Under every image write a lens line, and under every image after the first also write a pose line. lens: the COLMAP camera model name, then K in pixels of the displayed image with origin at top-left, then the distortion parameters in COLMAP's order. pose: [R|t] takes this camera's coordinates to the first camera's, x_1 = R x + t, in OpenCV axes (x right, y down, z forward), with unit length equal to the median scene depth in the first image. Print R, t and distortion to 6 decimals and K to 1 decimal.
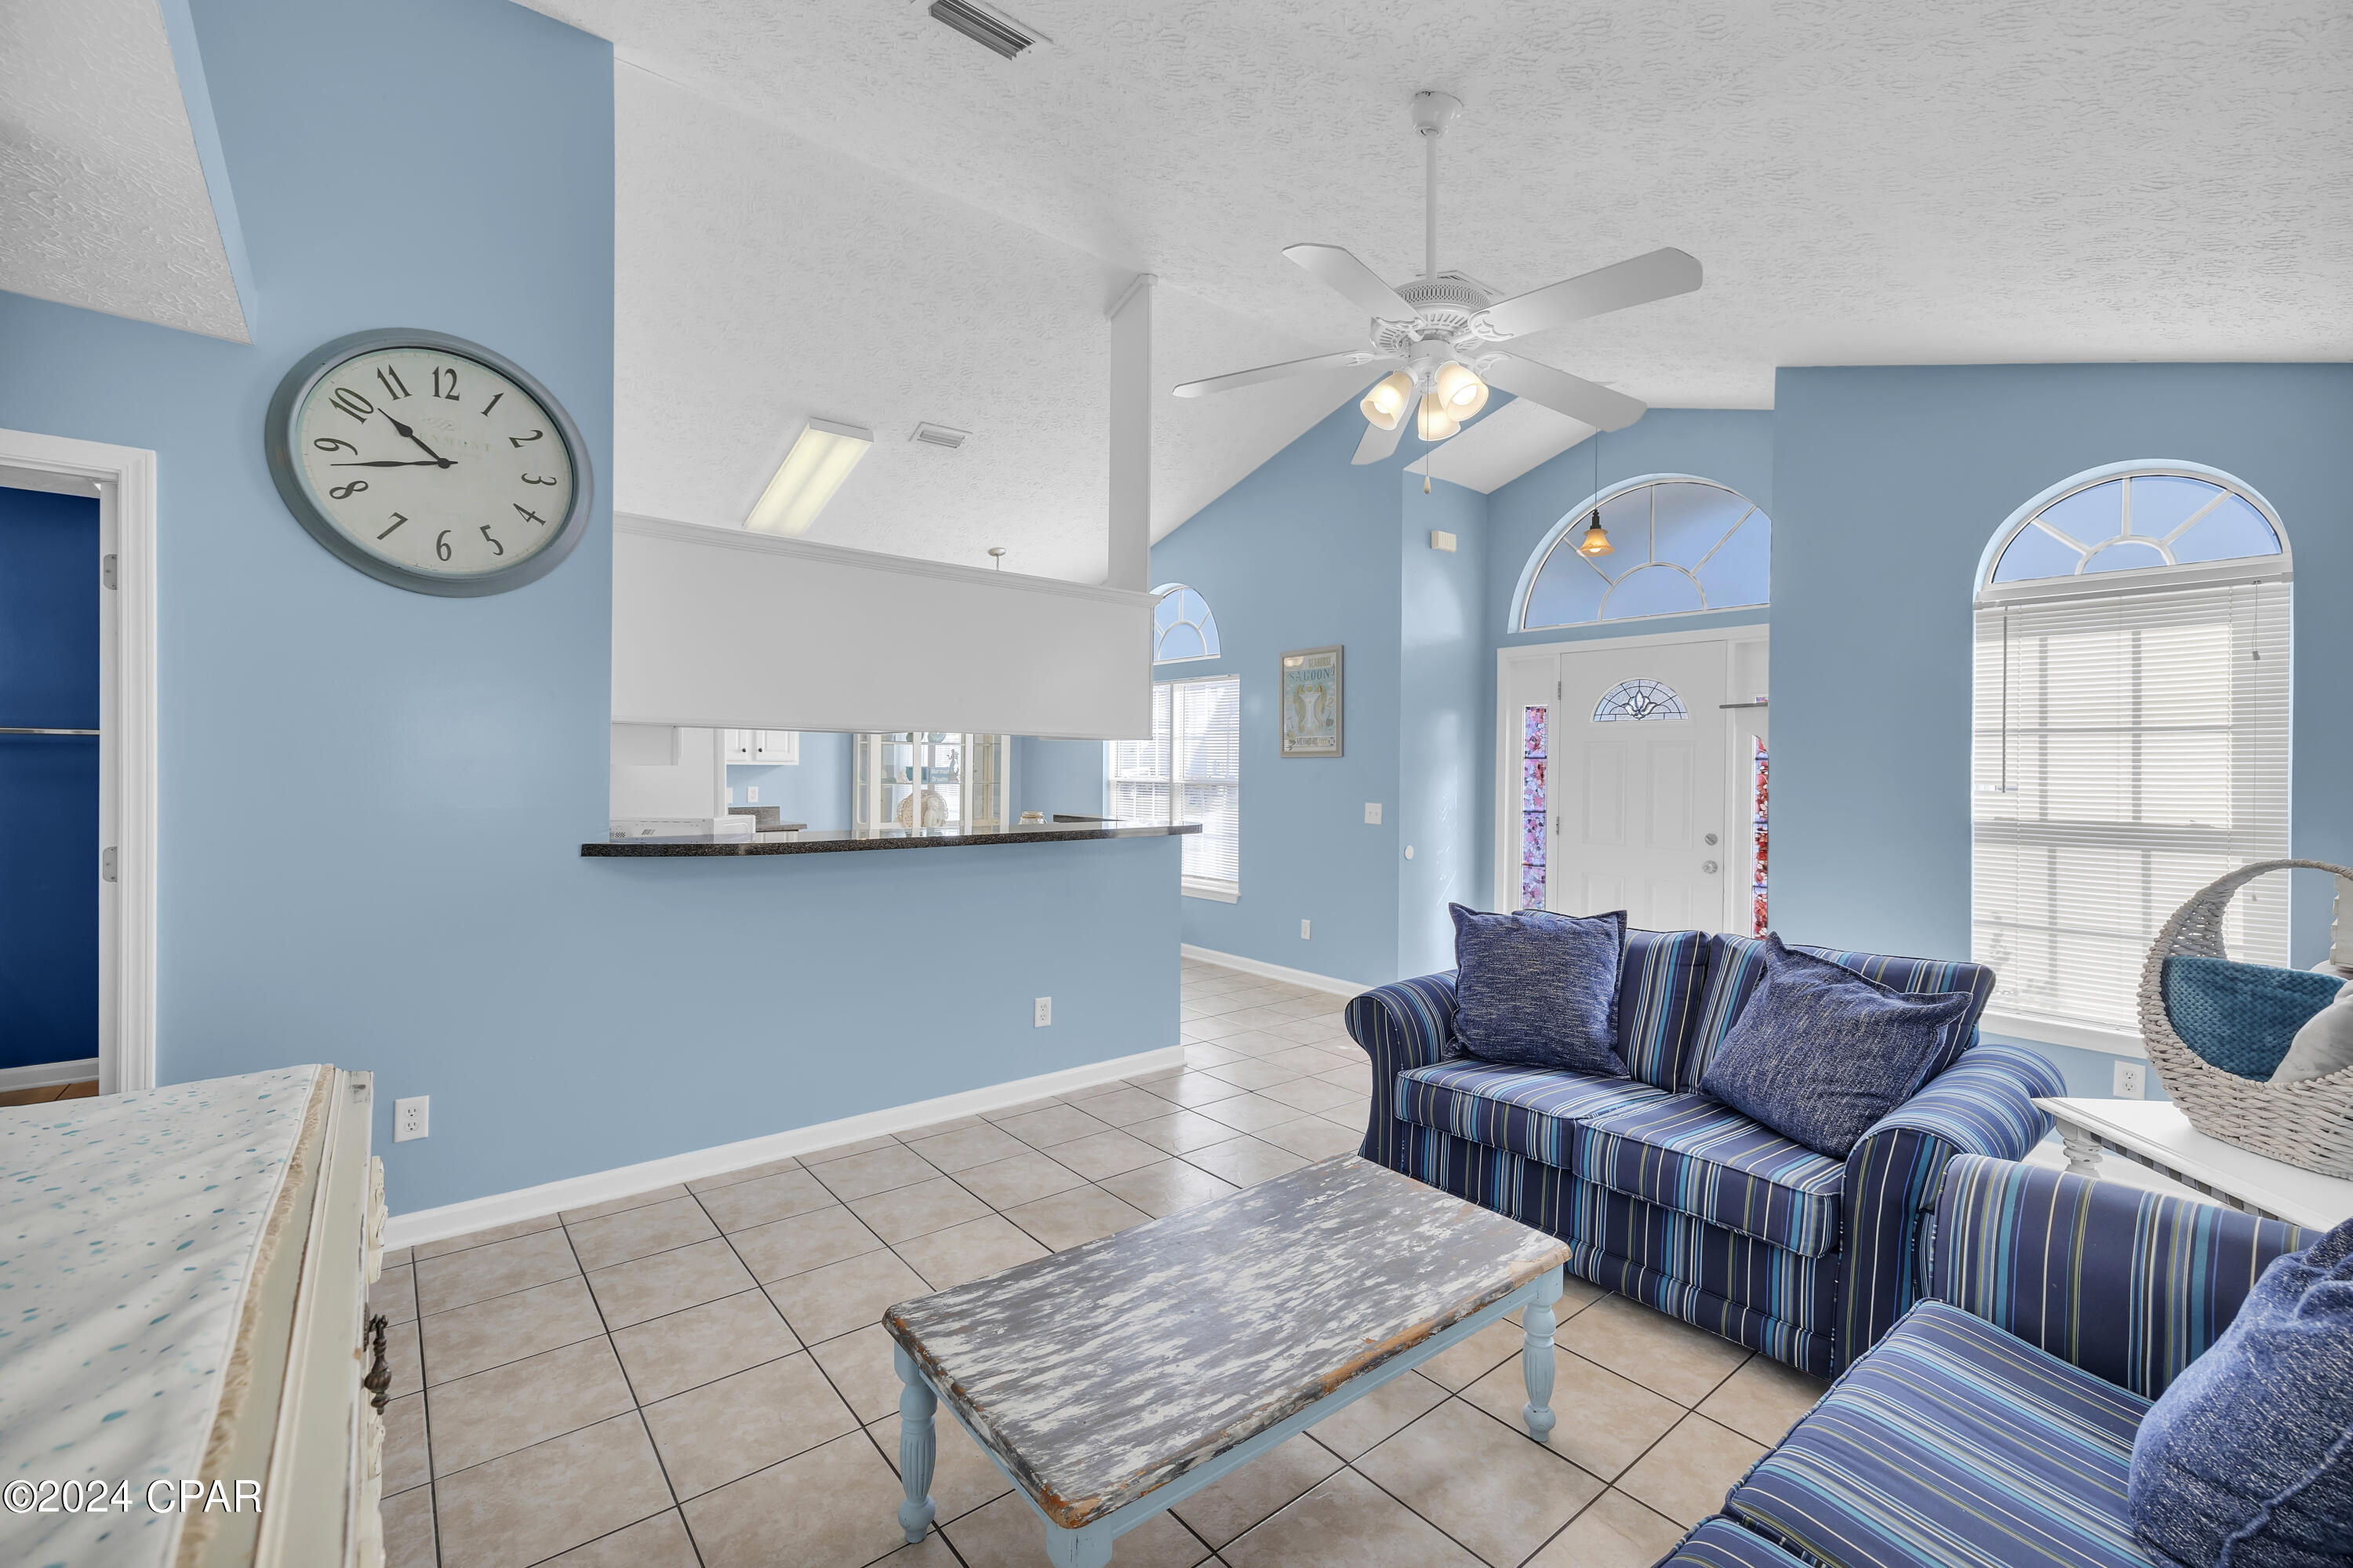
lens RADIAL K [[993.8, 0, 1176.0], [0, 993.8, 766.6], [0, 0, 1]] dist [-0.001609, -0.000231]
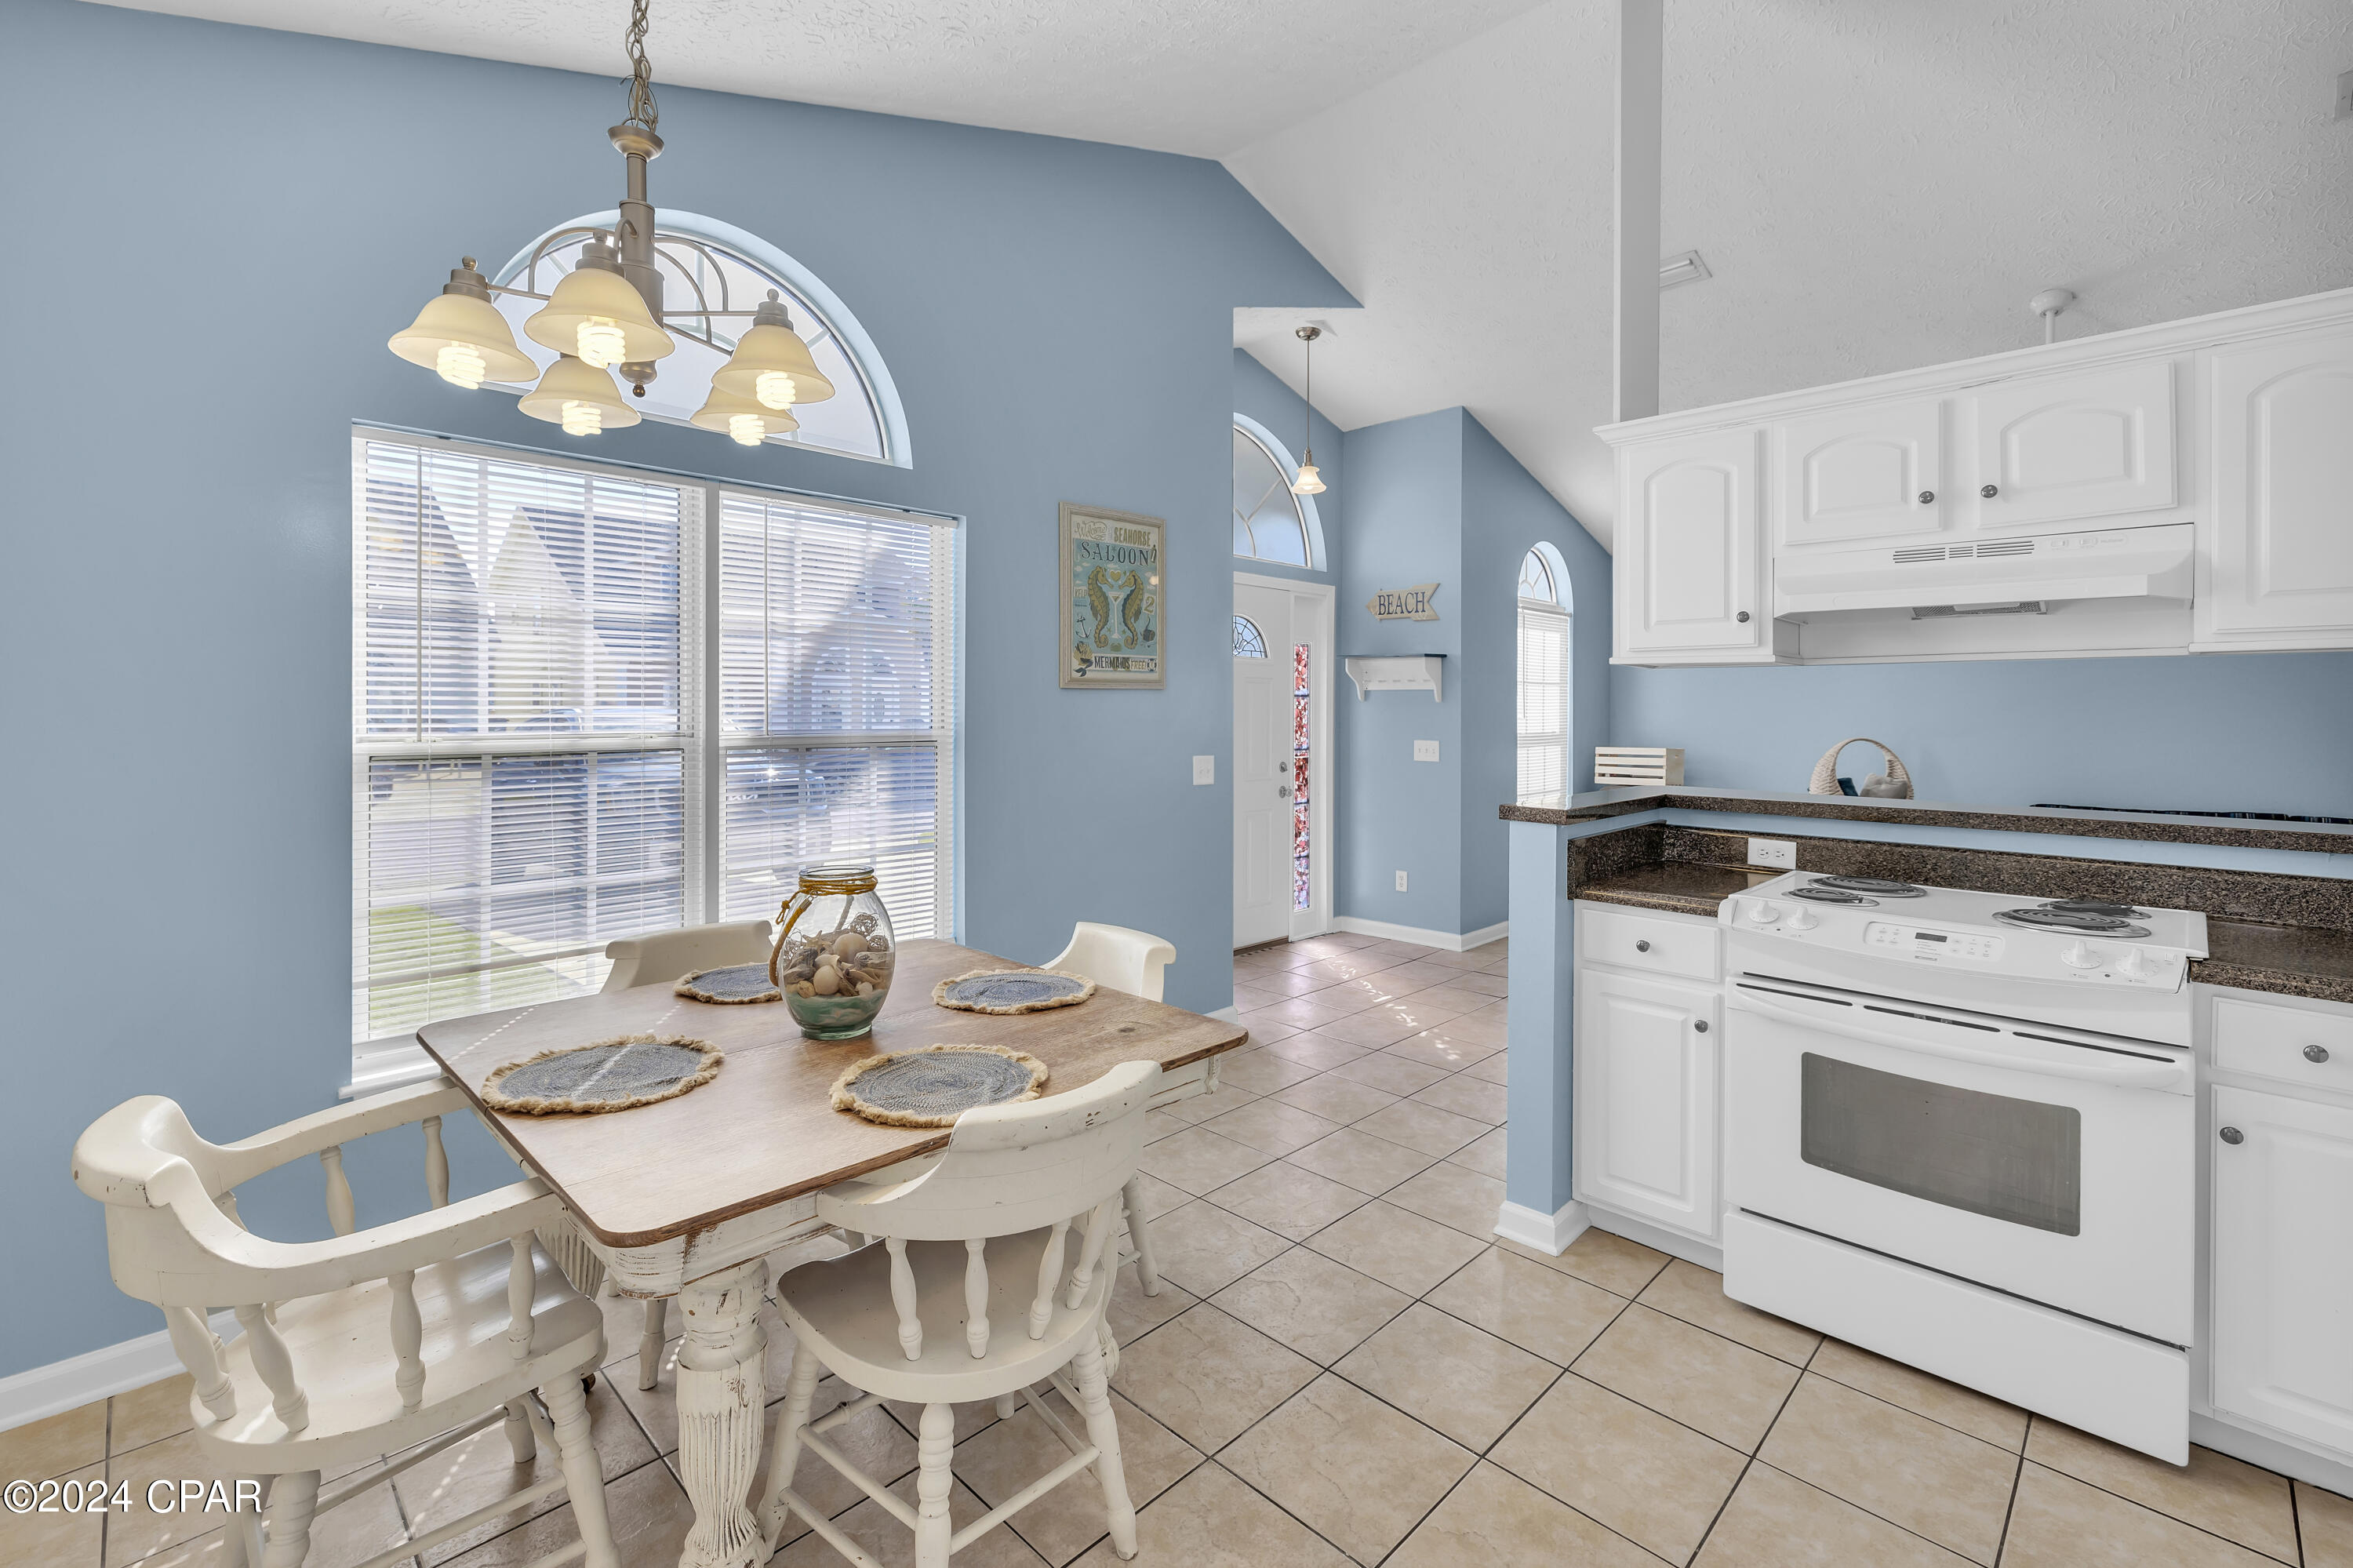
lens RADIAL K [[1026.5, 0, 1181.0], [0, 1026.5, 710.2], [0, 0, 1]] dist [-0.000905, 0.000285]
pose [[-0.112141, -0.013596, 0.993599, -1.255268], [-0.003728, 0.999905, 0.013262, -0.012927], [-0.993685, -0.002217, -0.112181, 2.607109]]
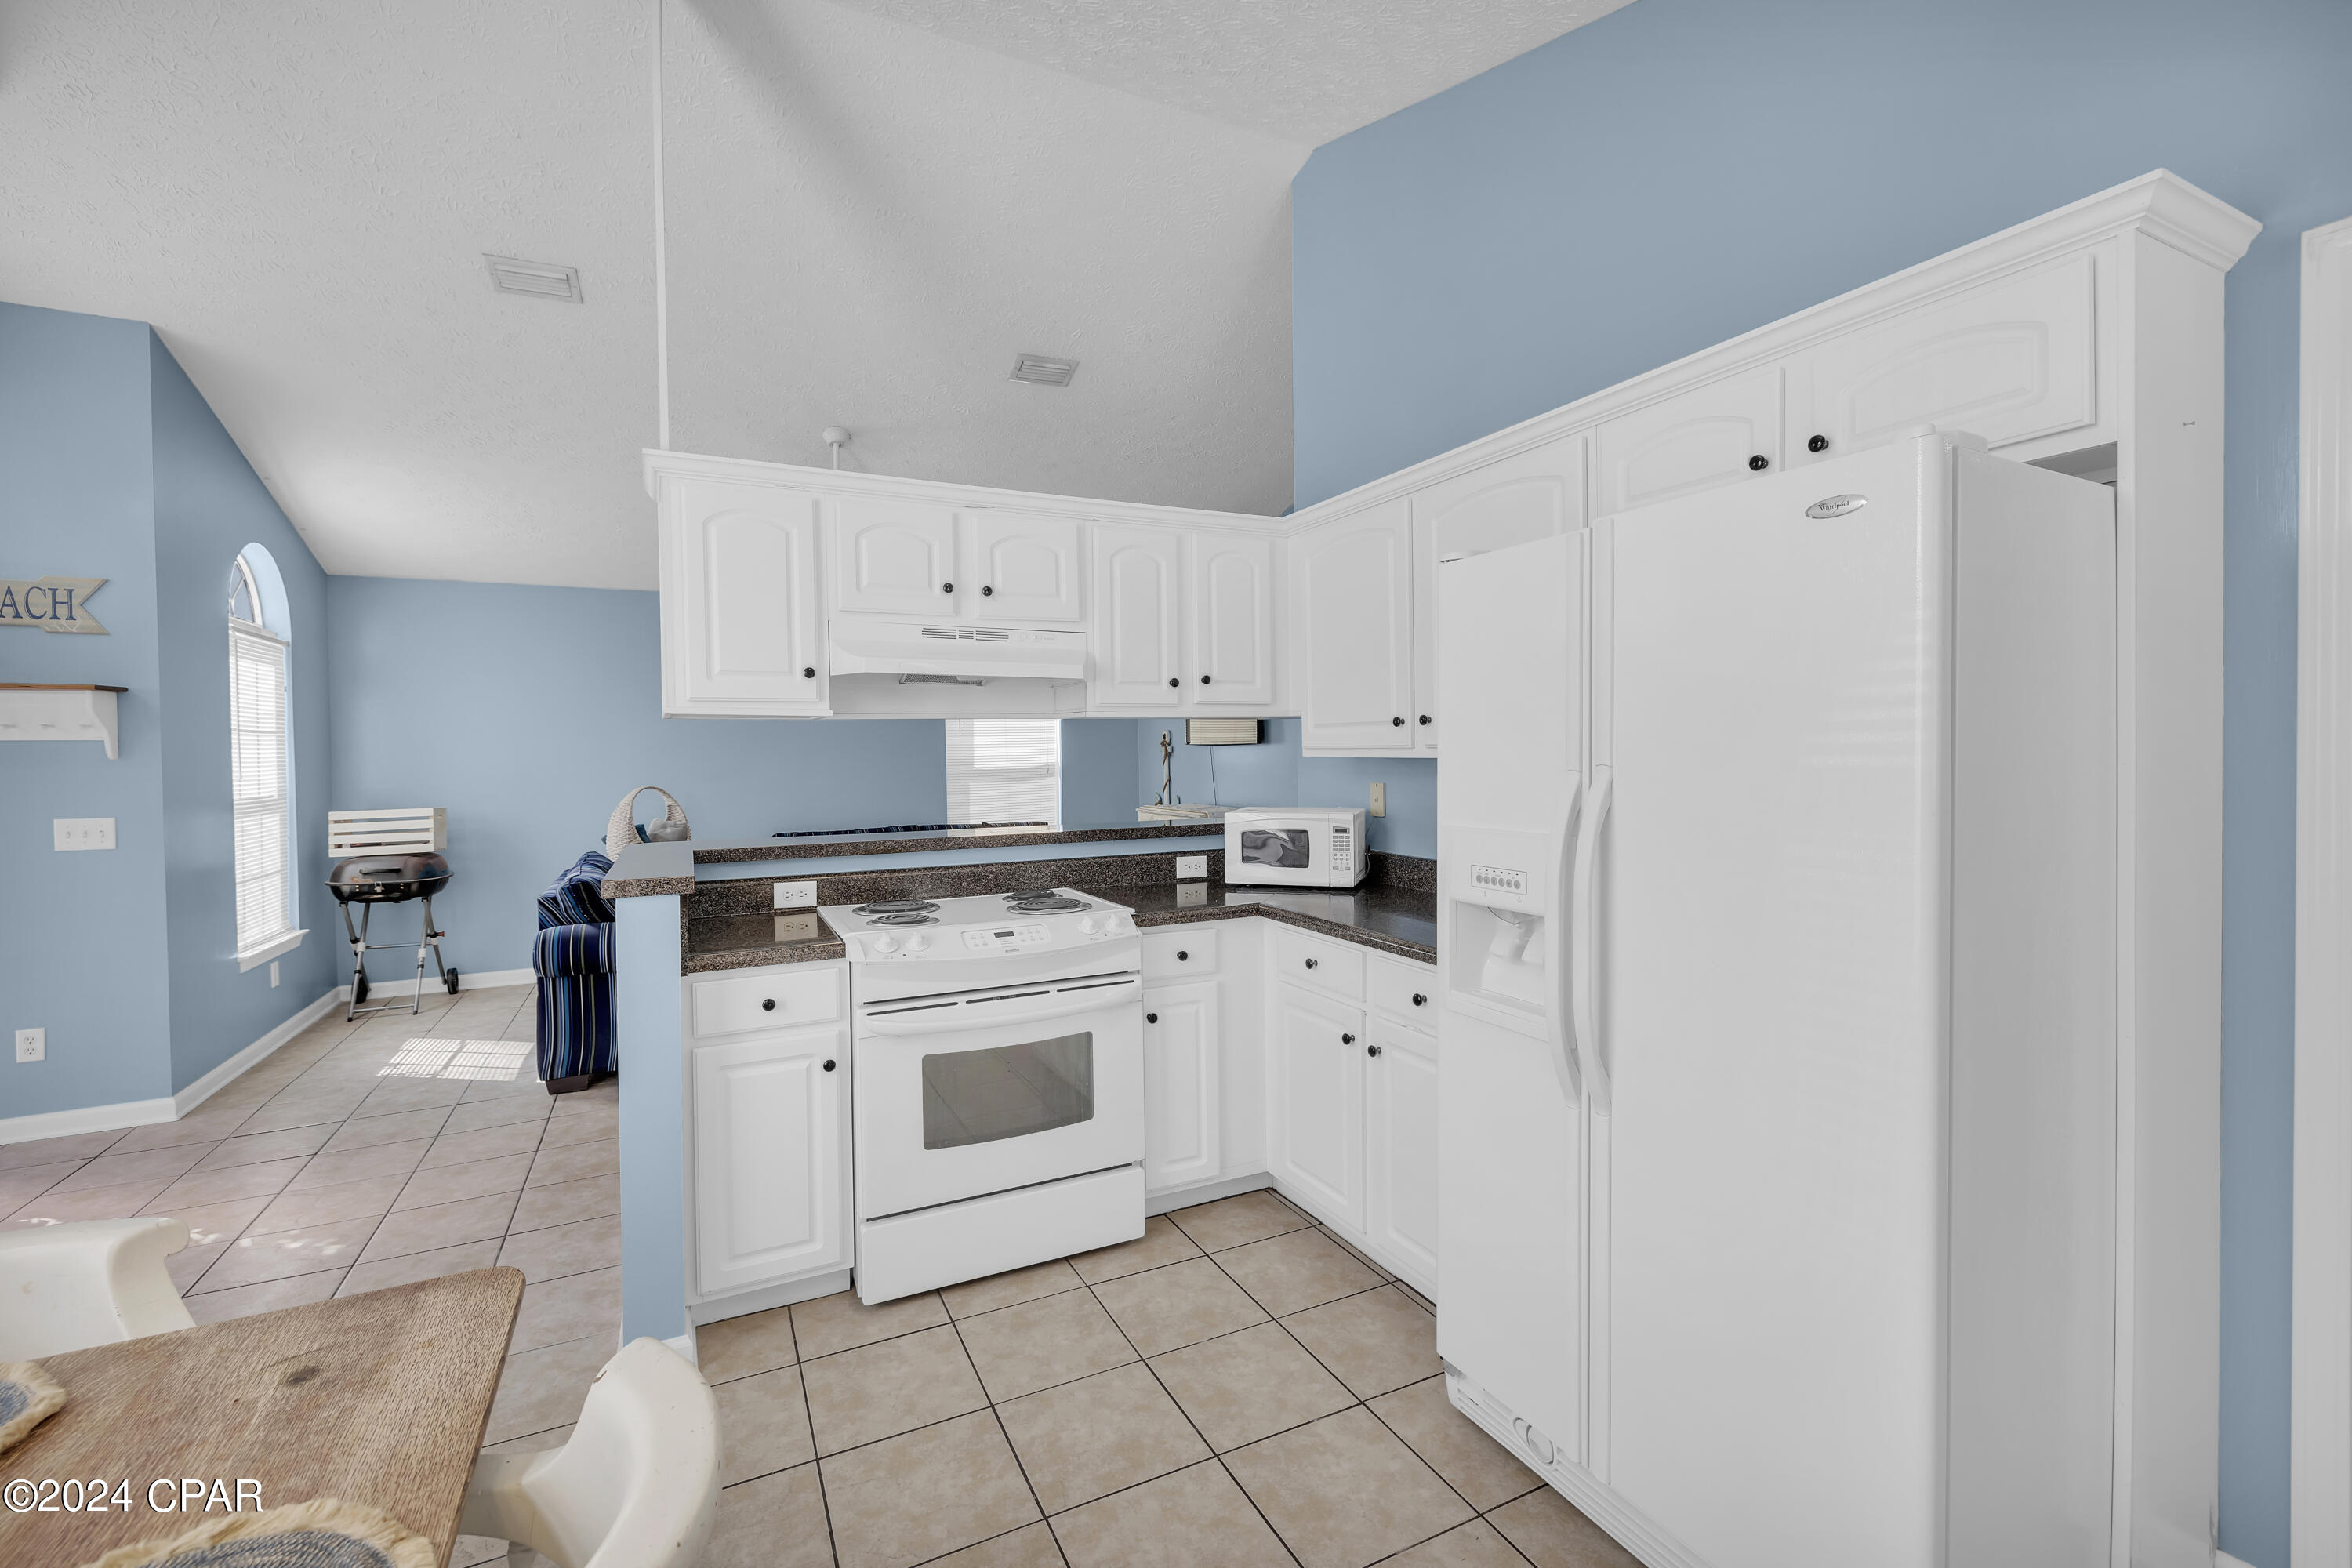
lens RADIAL K [[998.6, 0, 1180.1], [0, 998.6, 768.9], [0, 0, 1]] dist [0.000174, 0.000207]
pose [[-0.976160, -0.001591, 0.217048, -0.892223], [0.003048, 0.999774, 0.021037, -0.014132], [-0.217033, 0.021197, -0.975934, 2.892224]]
